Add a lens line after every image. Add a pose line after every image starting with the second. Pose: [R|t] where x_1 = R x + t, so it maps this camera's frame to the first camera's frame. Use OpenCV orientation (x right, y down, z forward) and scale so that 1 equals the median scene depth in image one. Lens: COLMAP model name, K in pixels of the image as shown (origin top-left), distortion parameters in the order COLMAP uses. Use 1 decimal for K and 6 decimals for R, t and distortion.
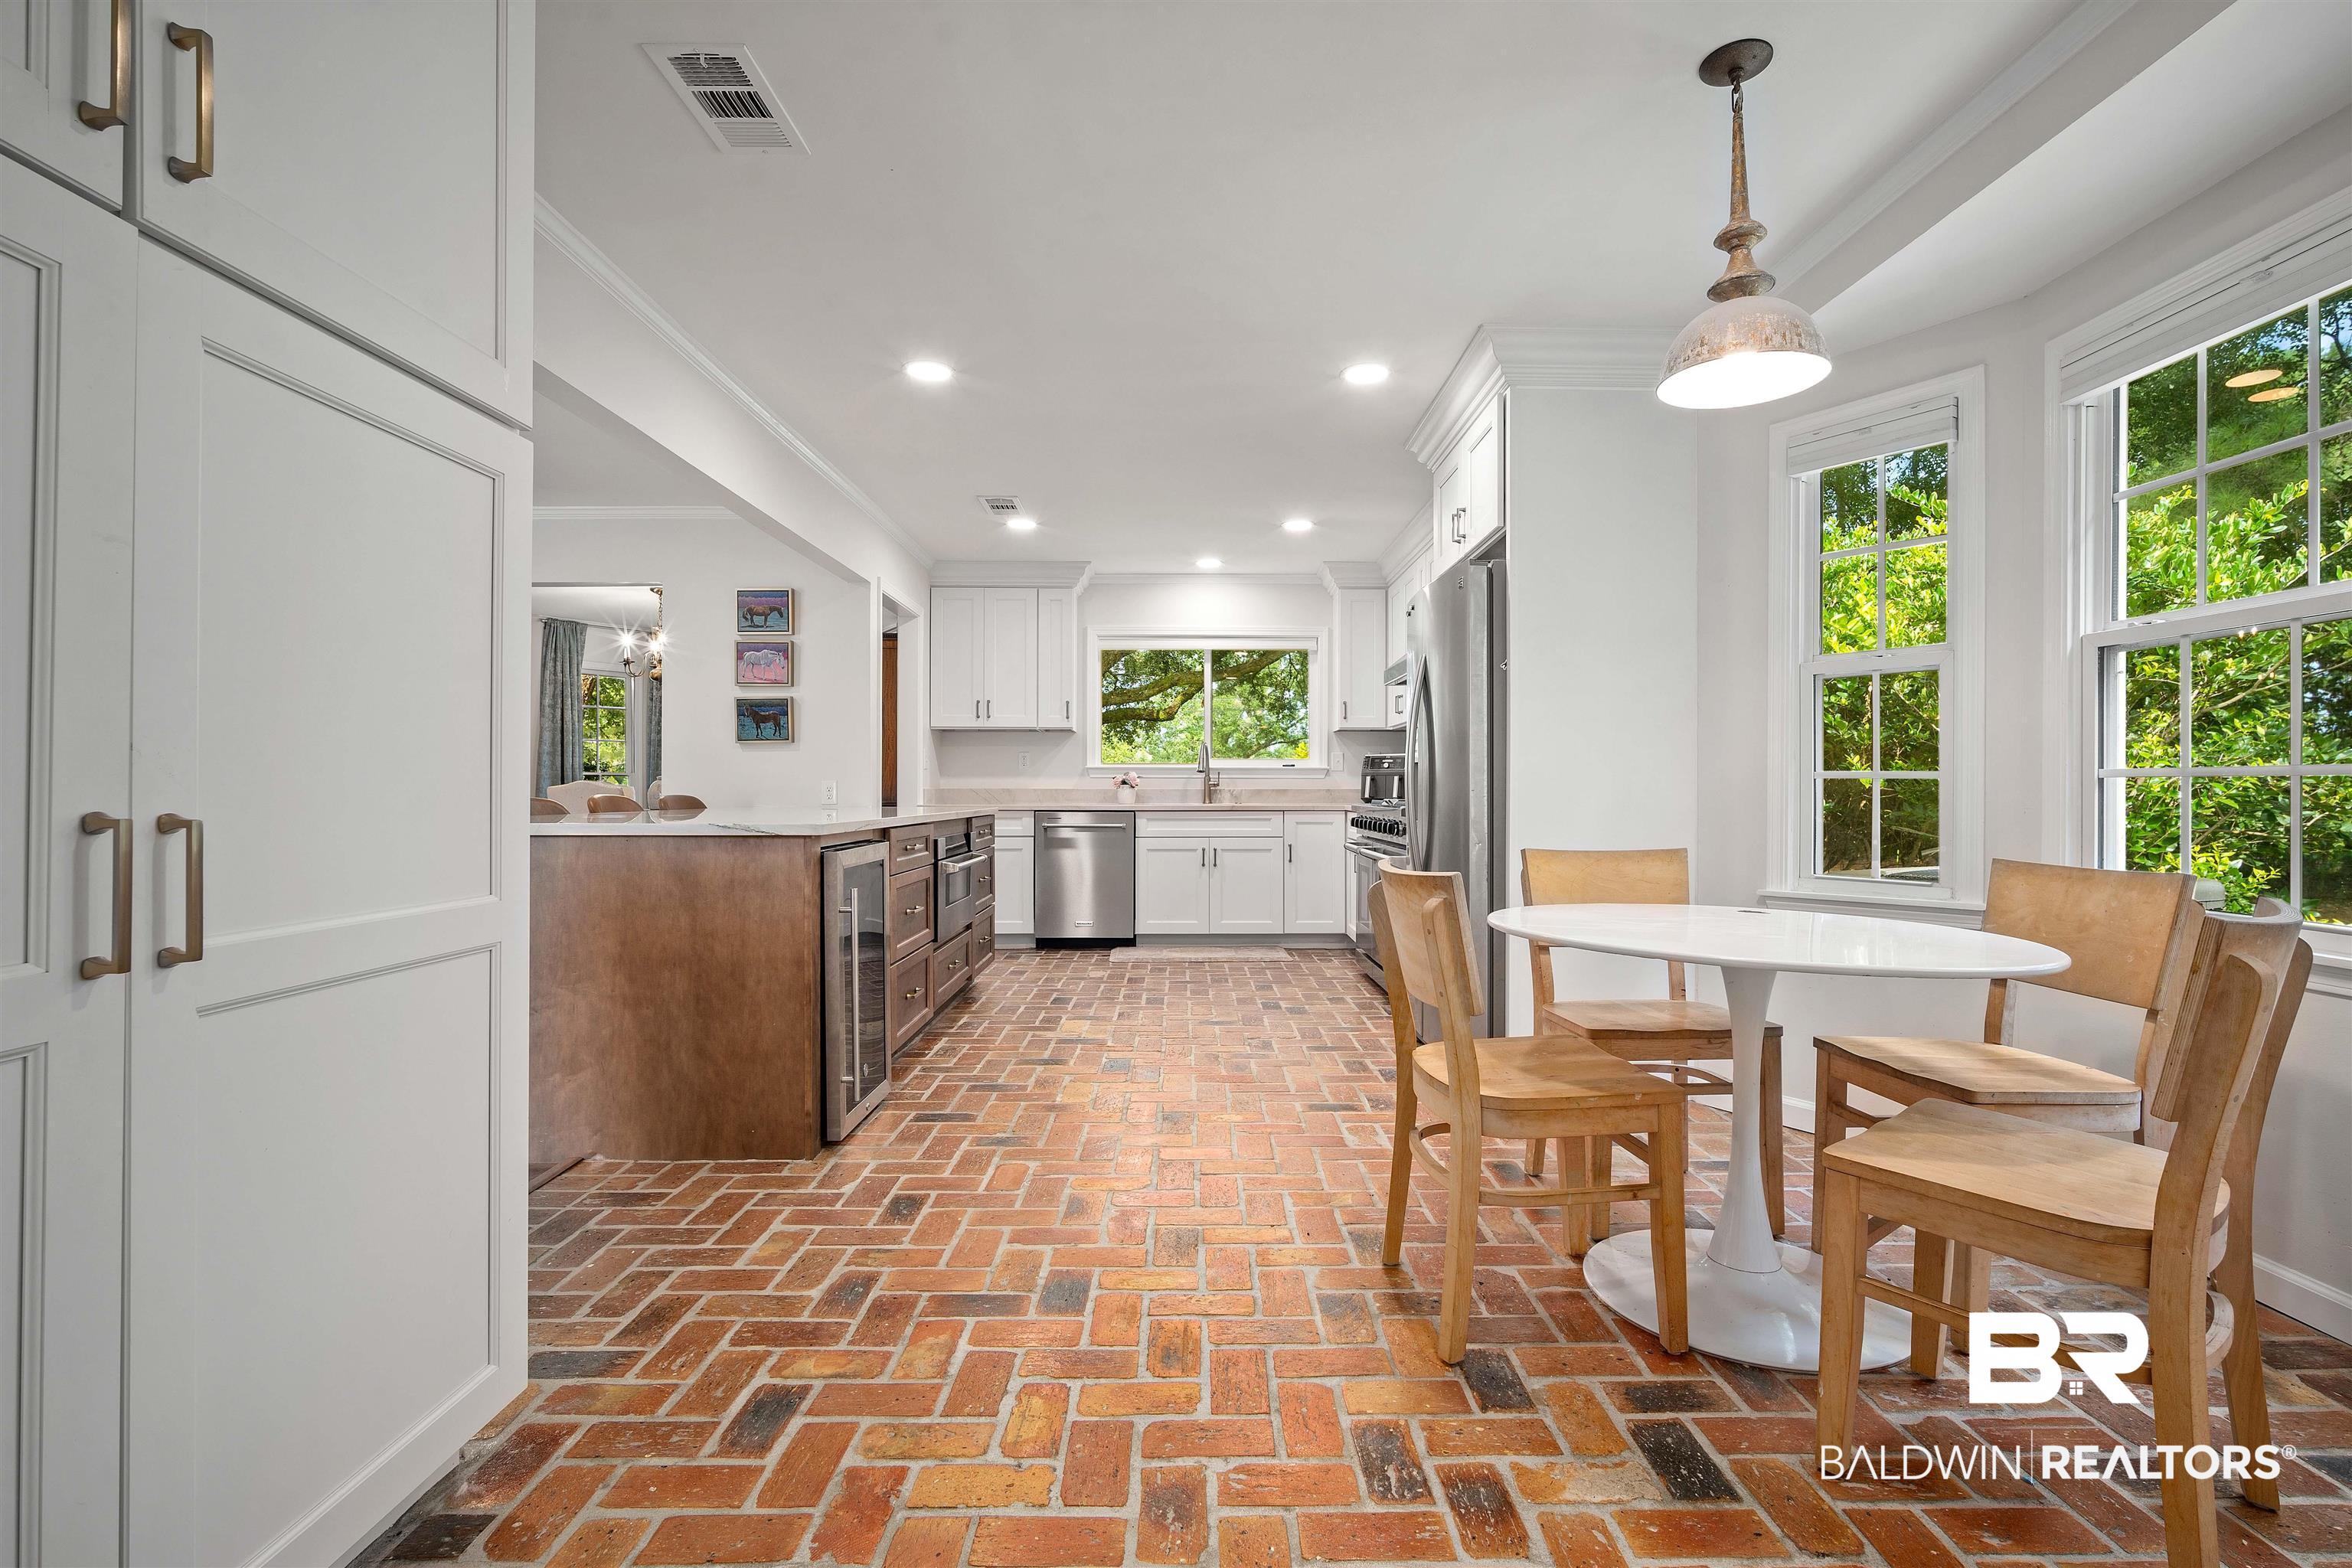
lens RADIAL K [[1062.3, 0, 1190.2], [0, 1062.3, 789.6], [0, 0, 1]] dist [-0.005608, -0.000283]
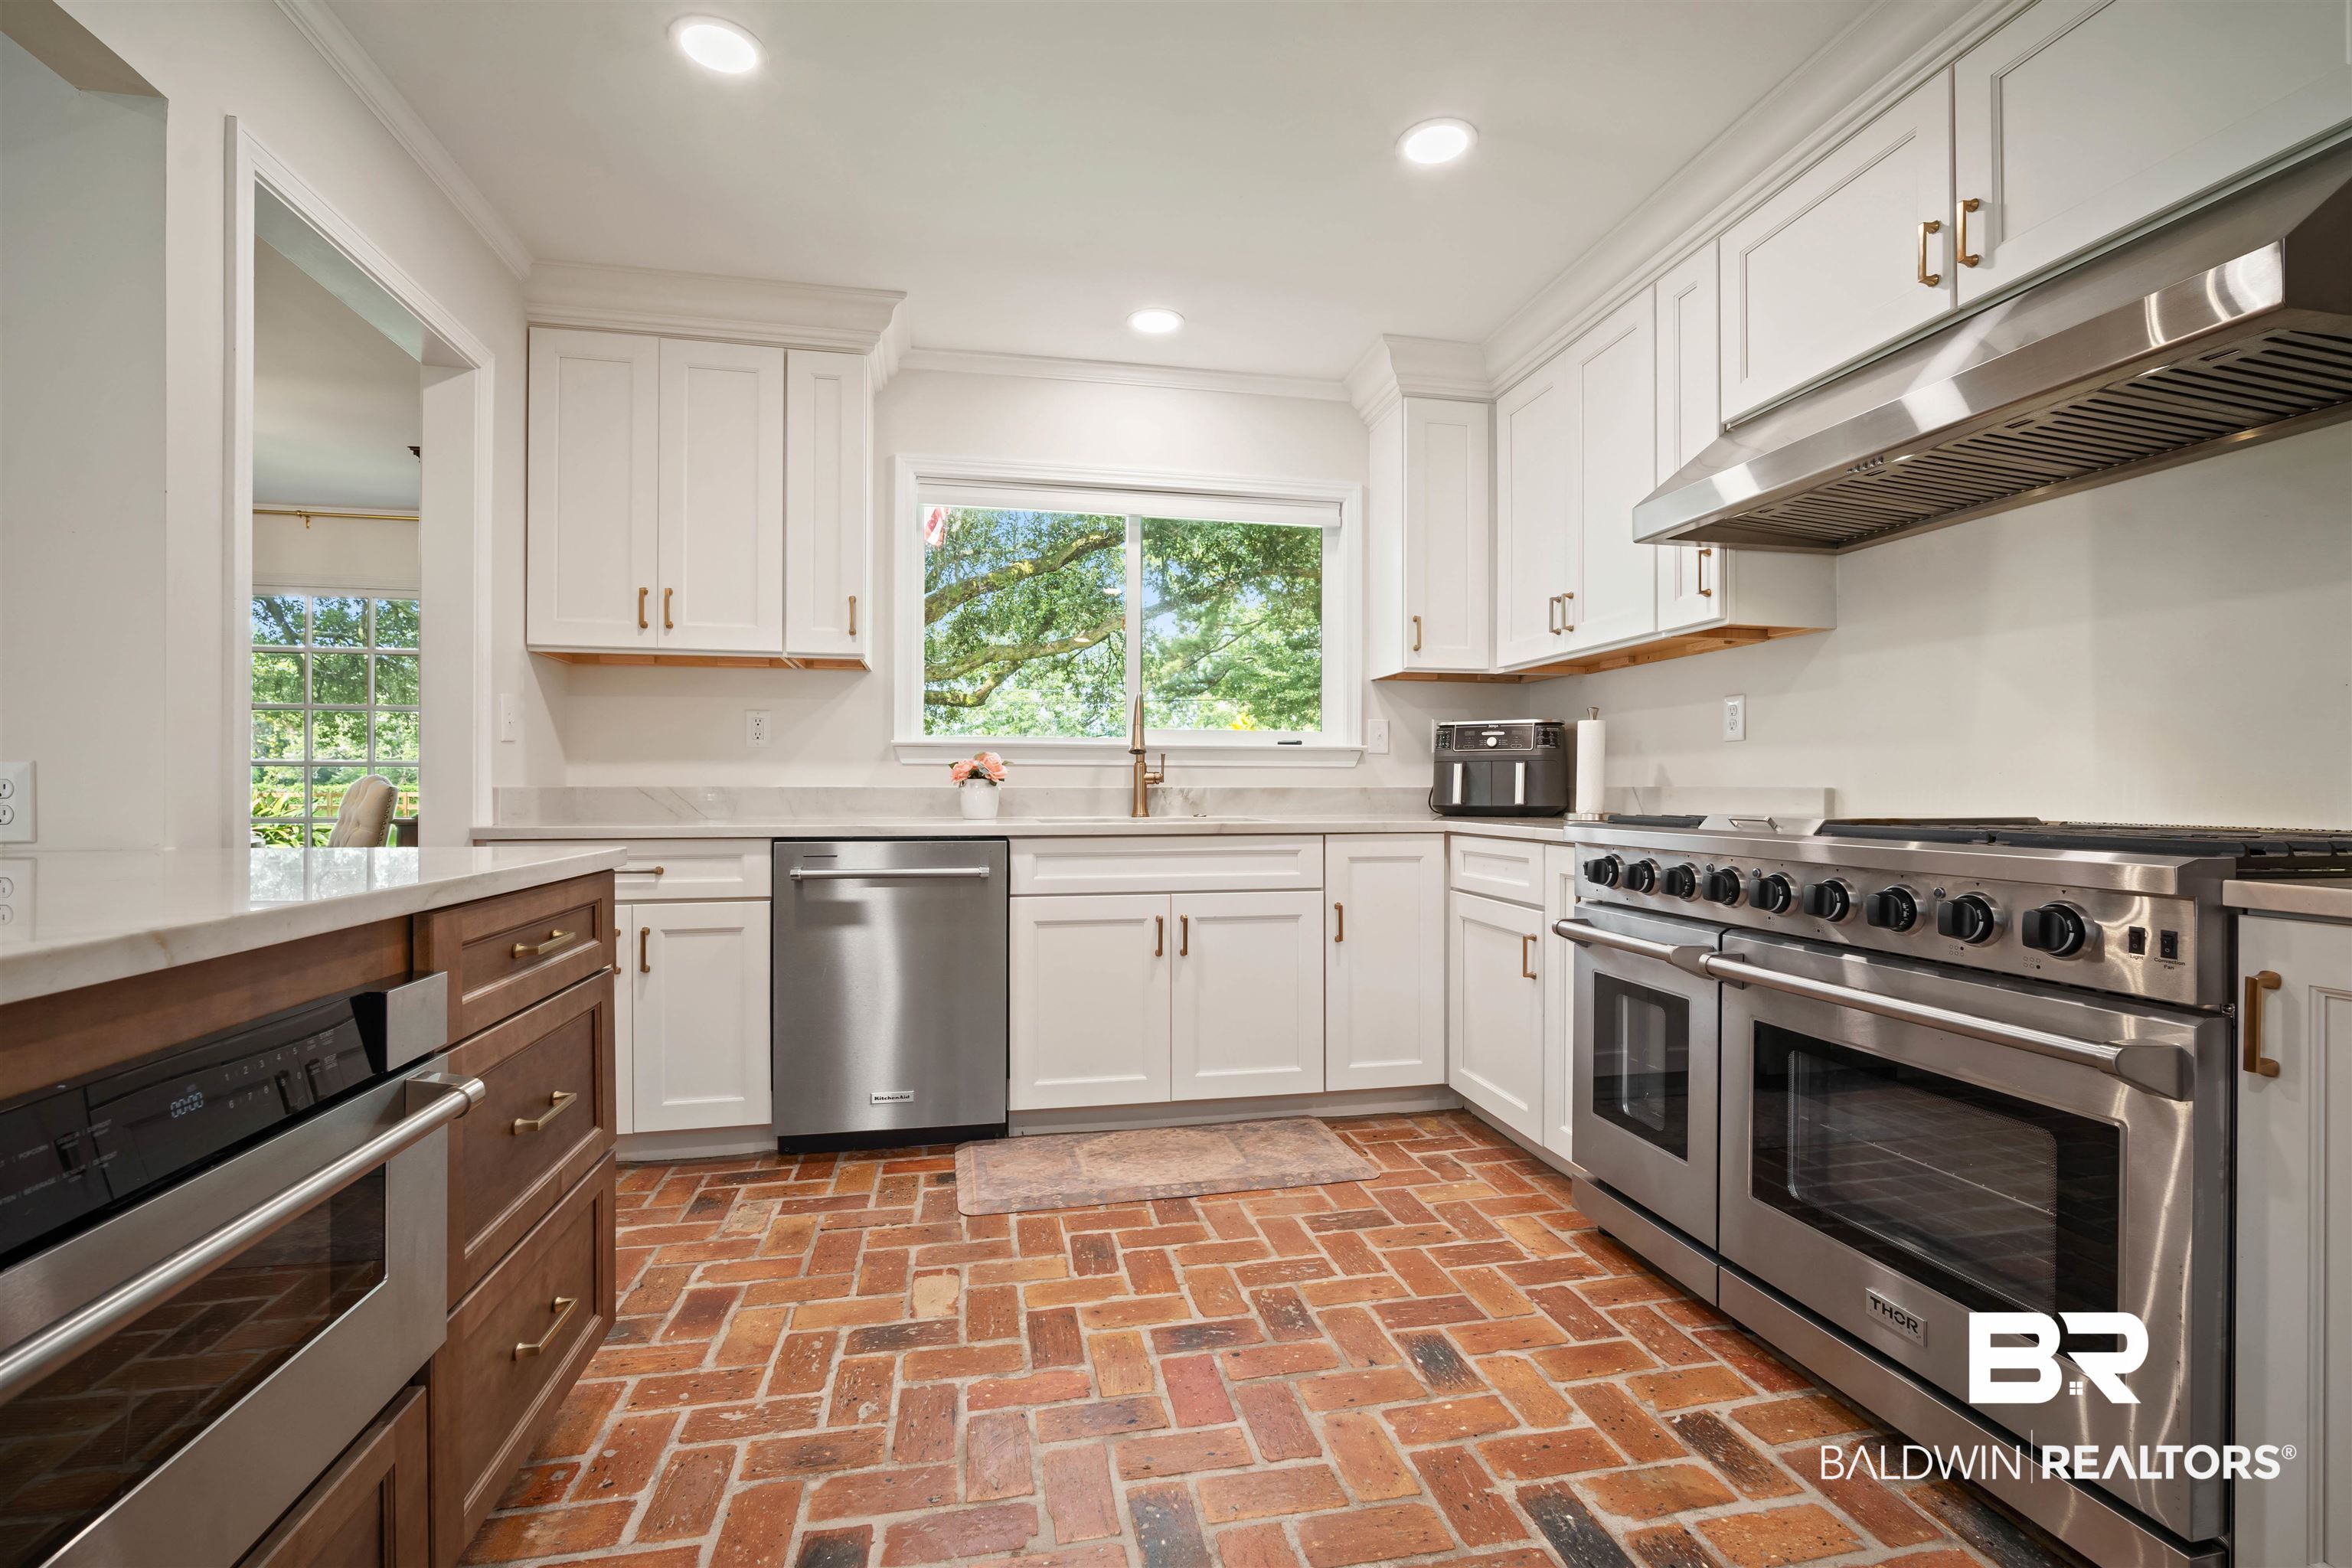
lens RADIAL K [[1062.3, 0, 1172.5], [0, 1062.3, 779.2], [0, 0, 1]] dist [-0.005608, -0.000283]
pose [[0.984845, 0.000923, 0.173437, -0.058388], [0.000255, 0.999977, -0.006769, -0.001376], [-0.173439, 0.006711, 0.984822, 0.519074]]
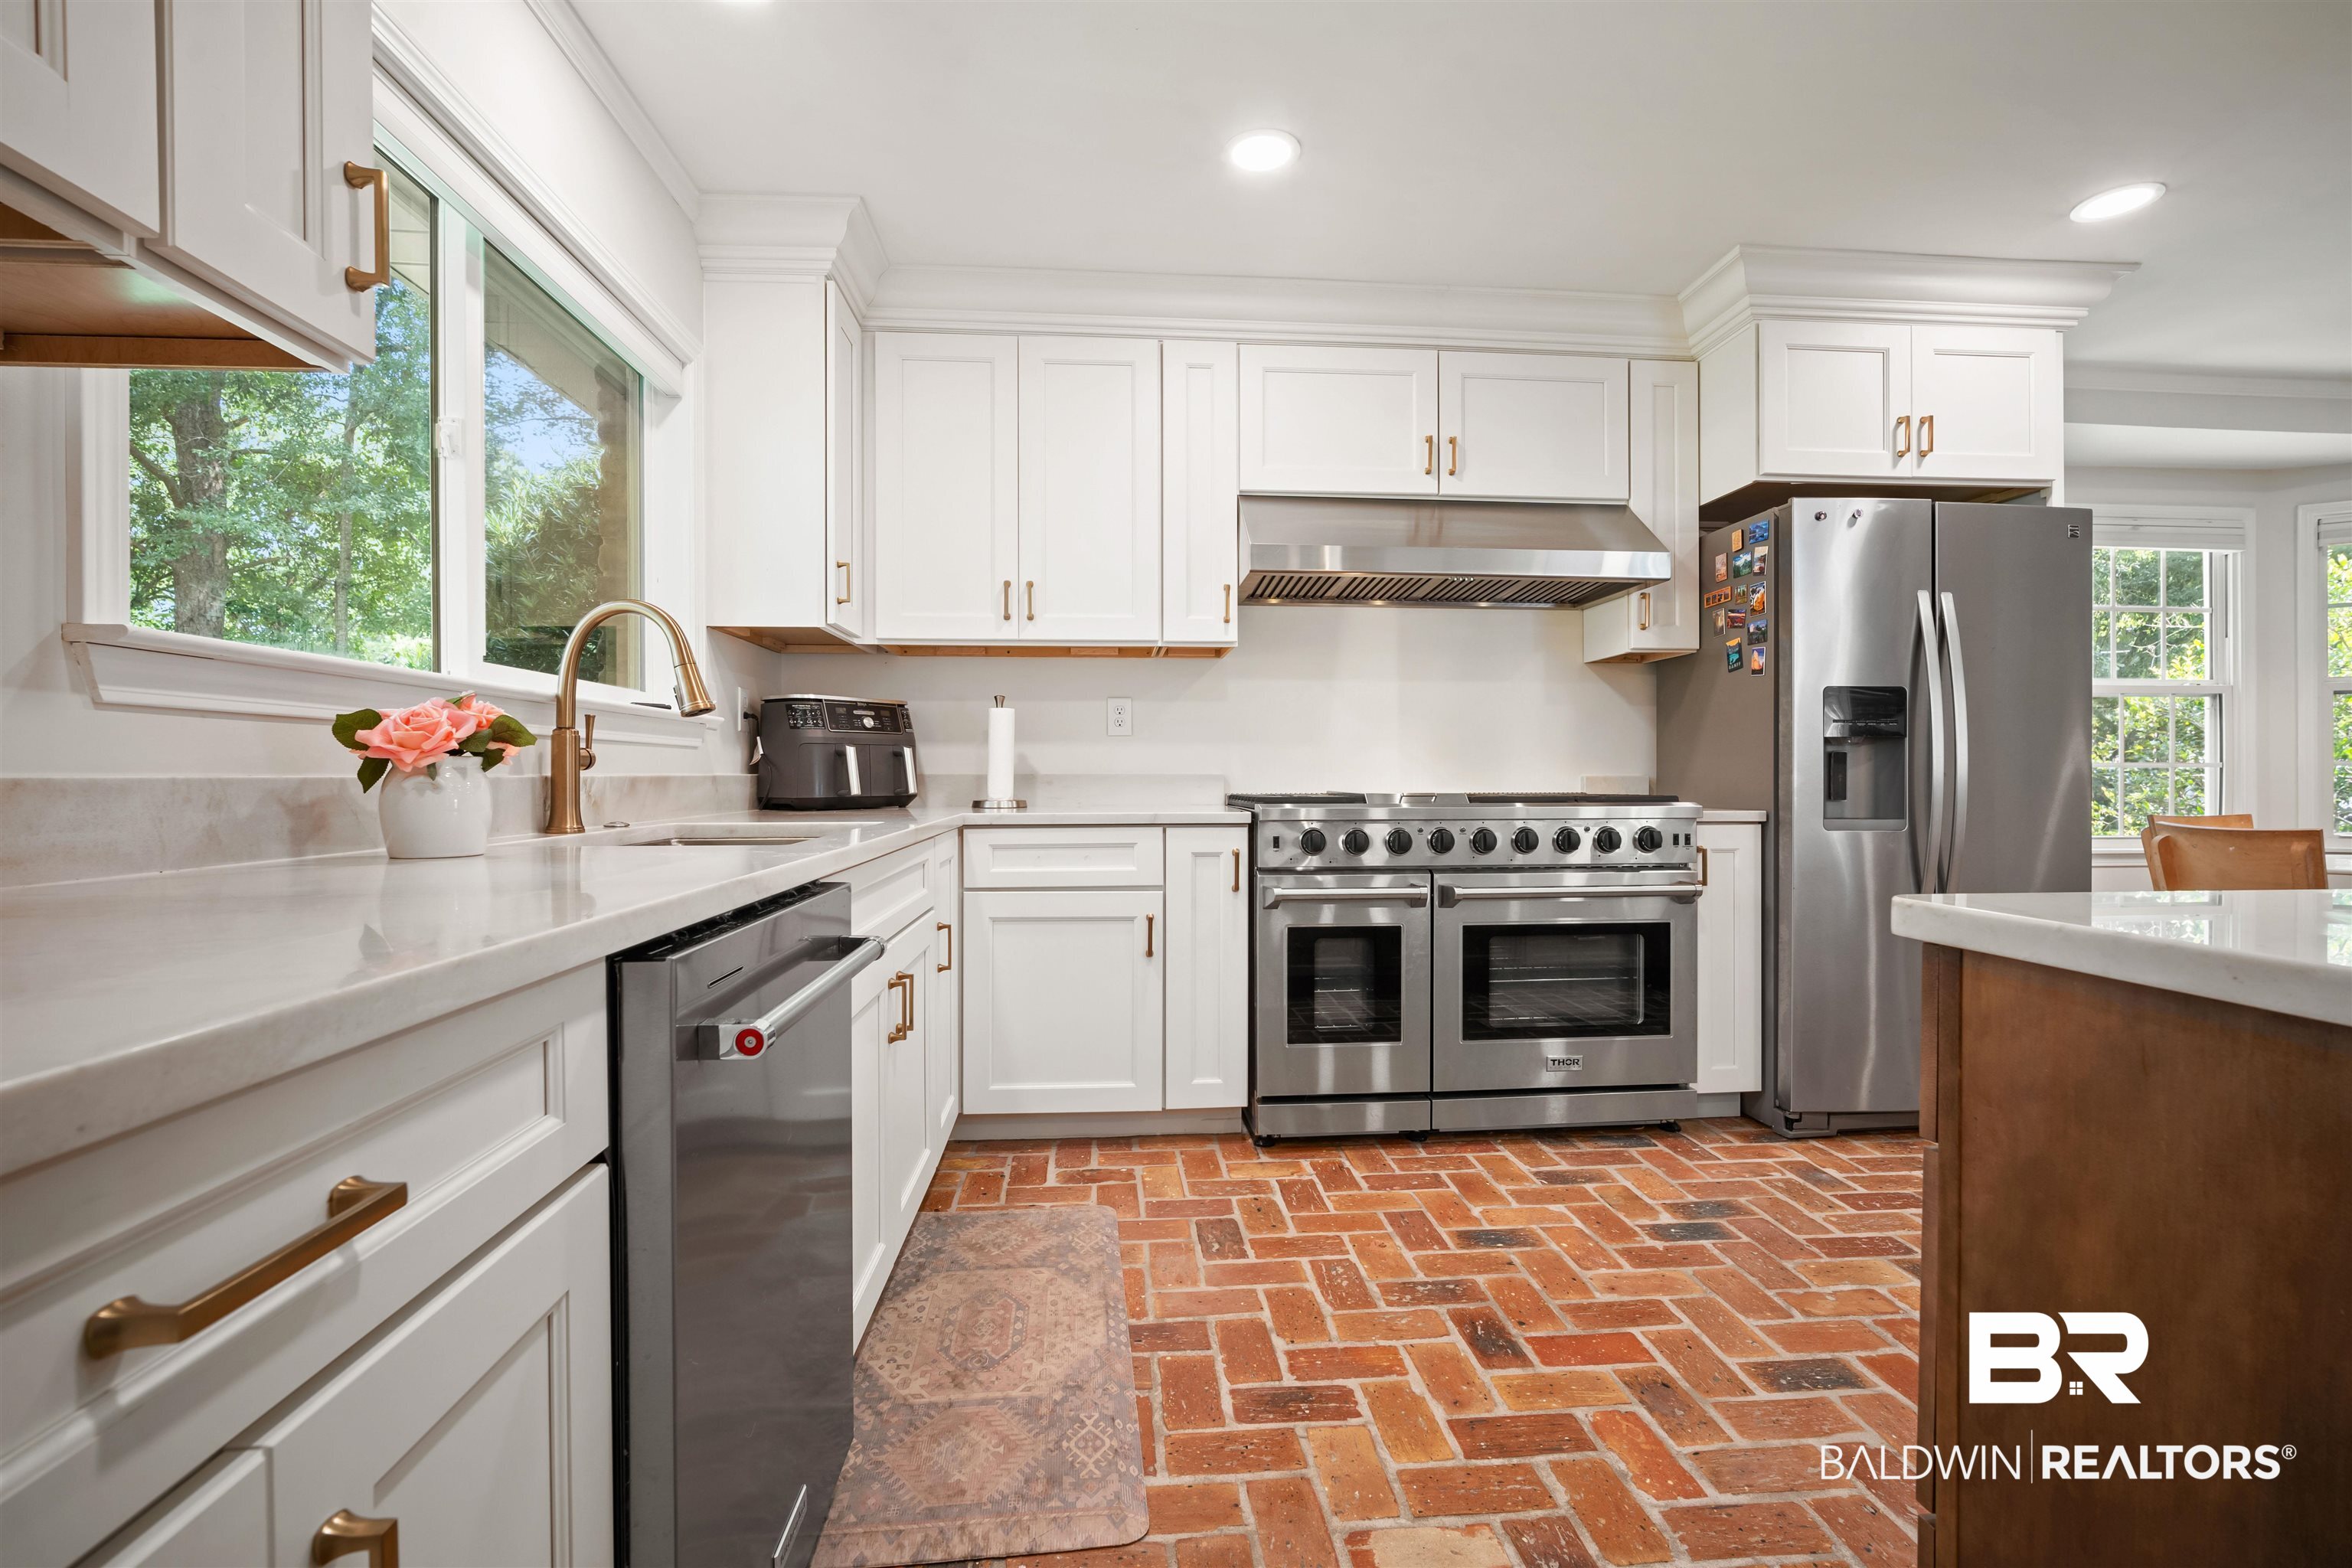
lens RADIAL K [[1062.3, 0, 1182.5], [0, 1062.3, 771.4], [0, 0, 1]] dist [-0.005608, -0.000283]
pose [[-0.077912, 0.001845, 0.996959, -0.277310], [0.002580, 0.999995, -0.001649, -0.001238], [-0.996957, 0.002443, -0.077916, 0.913162]]
